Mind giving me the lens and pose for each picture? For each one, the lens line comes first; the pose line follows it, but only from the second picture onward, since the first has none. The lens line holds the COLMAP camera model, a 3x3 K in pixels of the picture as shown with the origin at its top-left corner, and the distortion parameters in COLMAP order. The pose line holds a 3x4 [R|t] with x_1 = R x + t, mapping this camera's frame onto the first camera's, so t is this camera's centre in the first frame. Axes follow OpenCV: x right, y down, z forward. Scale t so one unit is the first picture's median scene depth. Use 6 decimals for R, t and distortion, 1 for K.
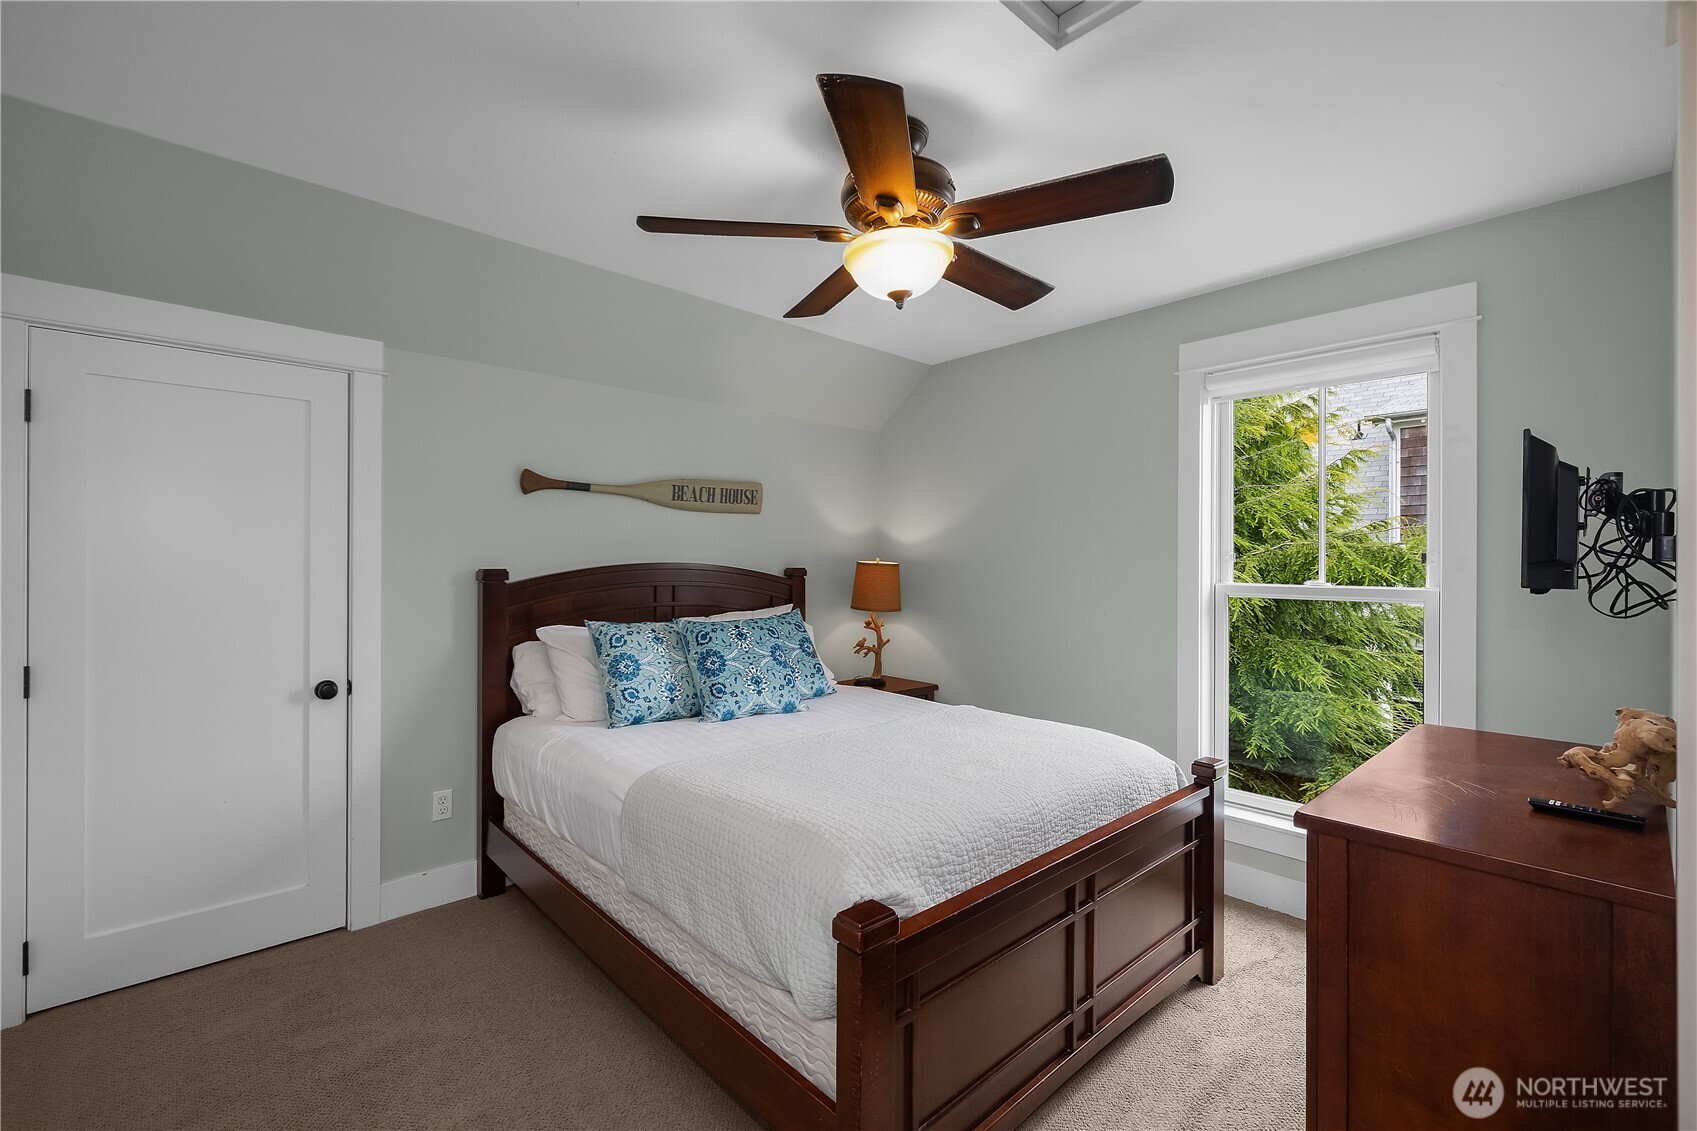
lens RADIAL K [[733.4, 0, 854.7], [0, 733.4, 558.9], [0, 0, 1]] dist [0.003344, 0.000666]
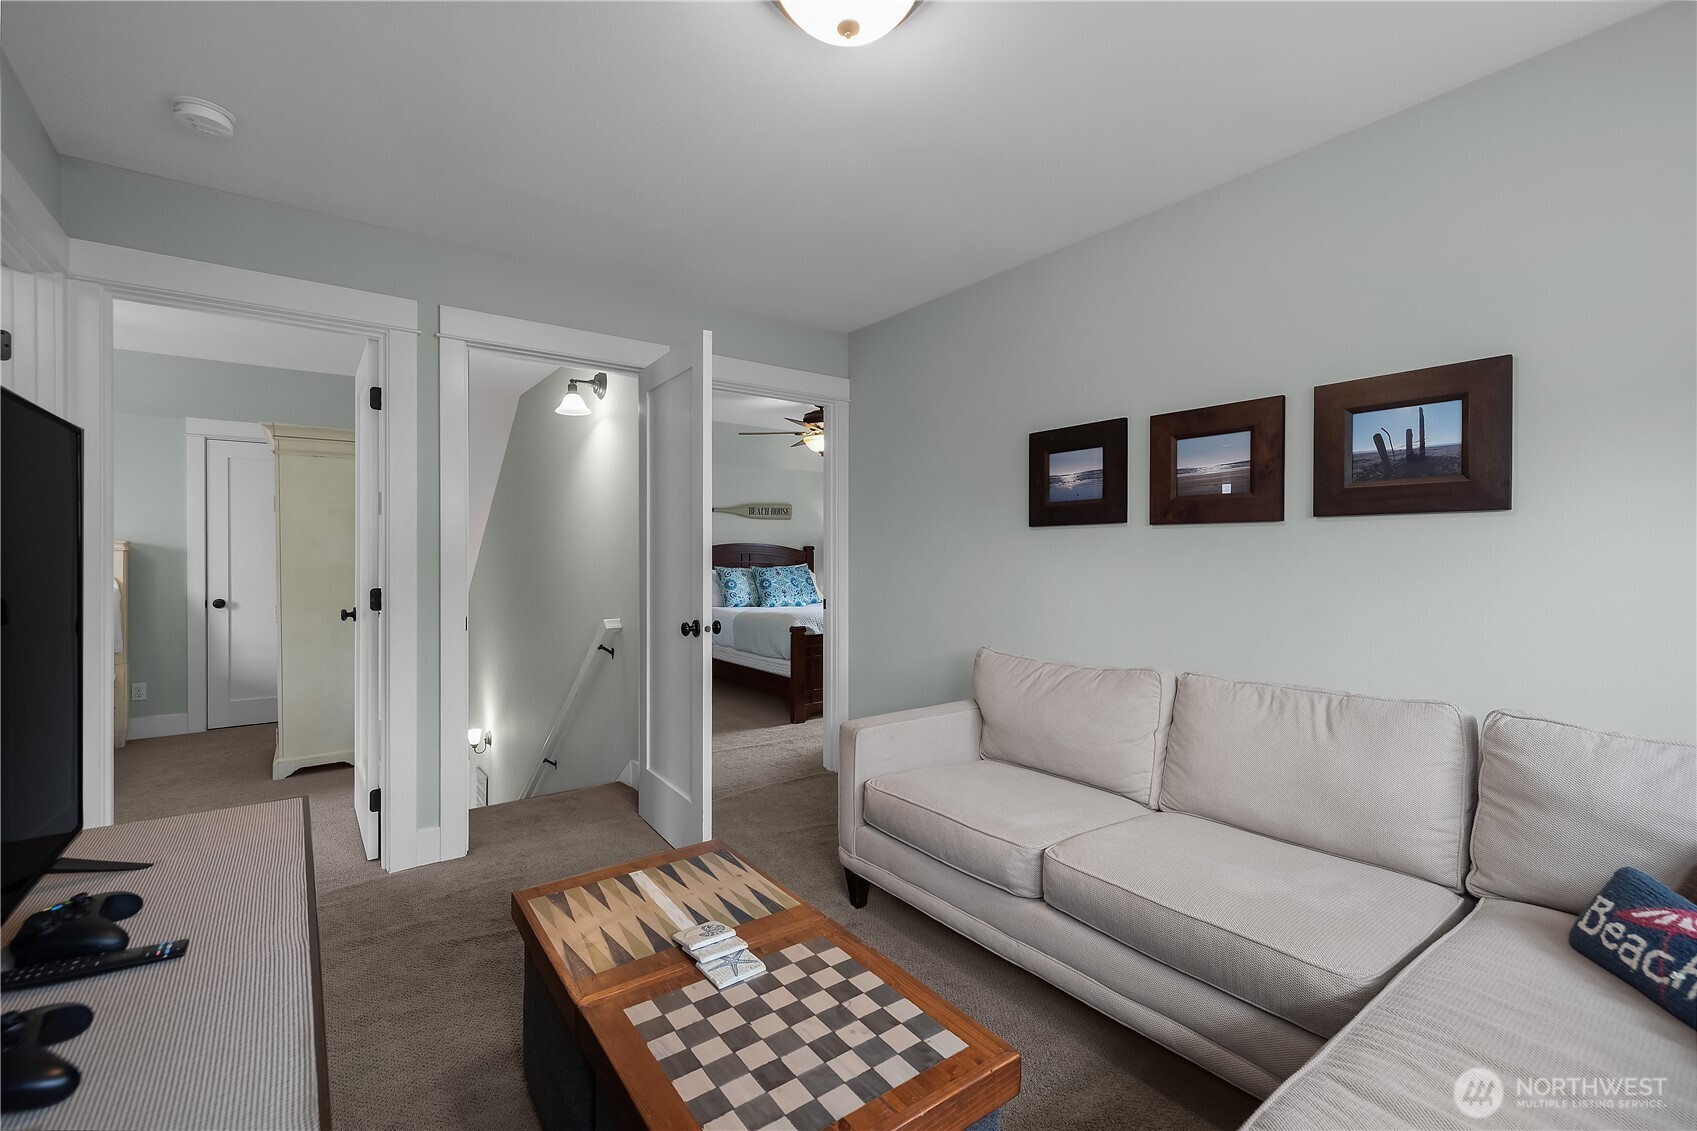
lens RADIAL K [[733.4, 0, 840.2], [0, 733.4, 556.1], [0, 0, 1]] dist [0.003344, 0.000666]
pose [[0.992508, -0.006357, -0.122016, 0.327177], [0.007599, 0.999924, 0.009712, 0.027729], [0.121945, -0.010566, 0.992481, -1.293986]]
